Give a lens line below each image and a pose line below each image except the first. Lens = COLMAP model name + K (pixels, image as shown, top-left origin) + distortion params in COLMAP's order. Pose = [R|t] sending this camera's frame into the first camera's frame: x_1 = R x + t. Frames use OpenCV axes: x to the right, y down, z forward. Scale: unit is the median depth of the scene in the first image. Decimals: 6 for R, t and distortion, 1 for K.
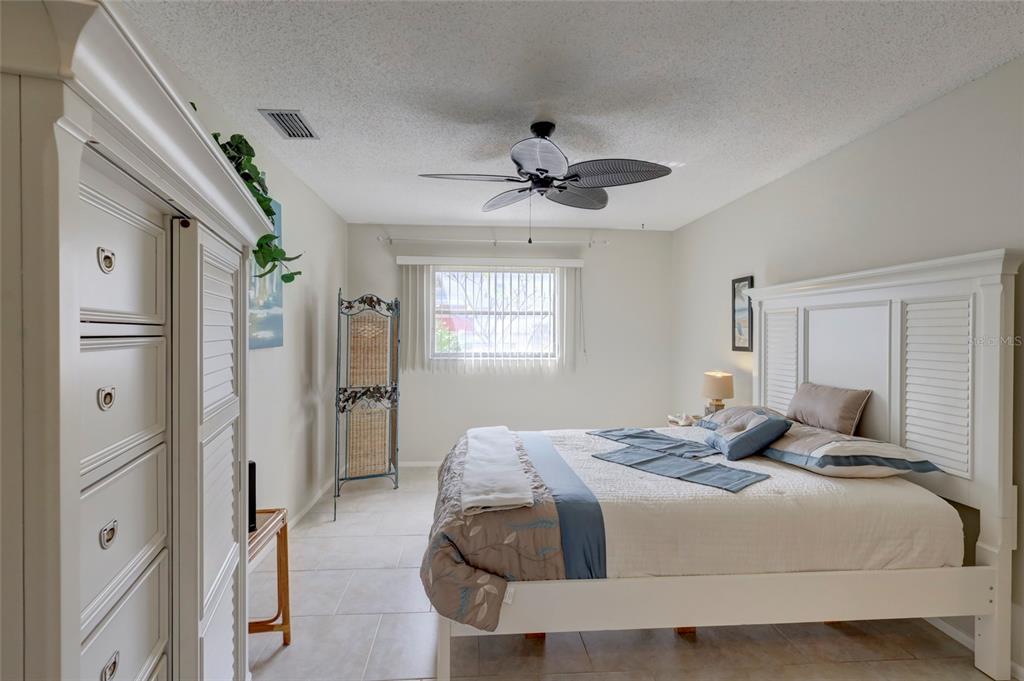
lens RADIAL K [[480.0, 0, 512.4], [0, 480.0, 339.4], [0, 0, 1]] dist [0.002053, 0.000199]
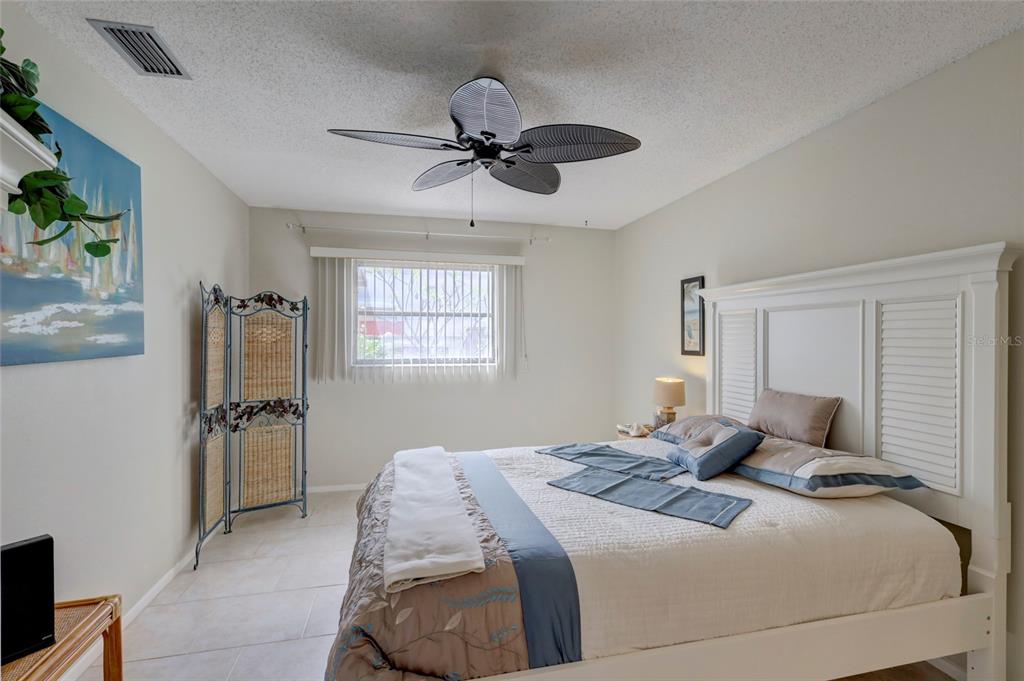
lens RADIAL K [[460.1, 0, 512.0], [0, 460.1, 340.5], [0, 0, 1]] dist [0.000964, 0.000243]
pose [[0.988778, -0.002735, 0.149364, -0.014088], [0.003497, 0.999982, -0.004837, -0.002226], [-0.149349, 0.005305, 0.988770, 0.218624]]
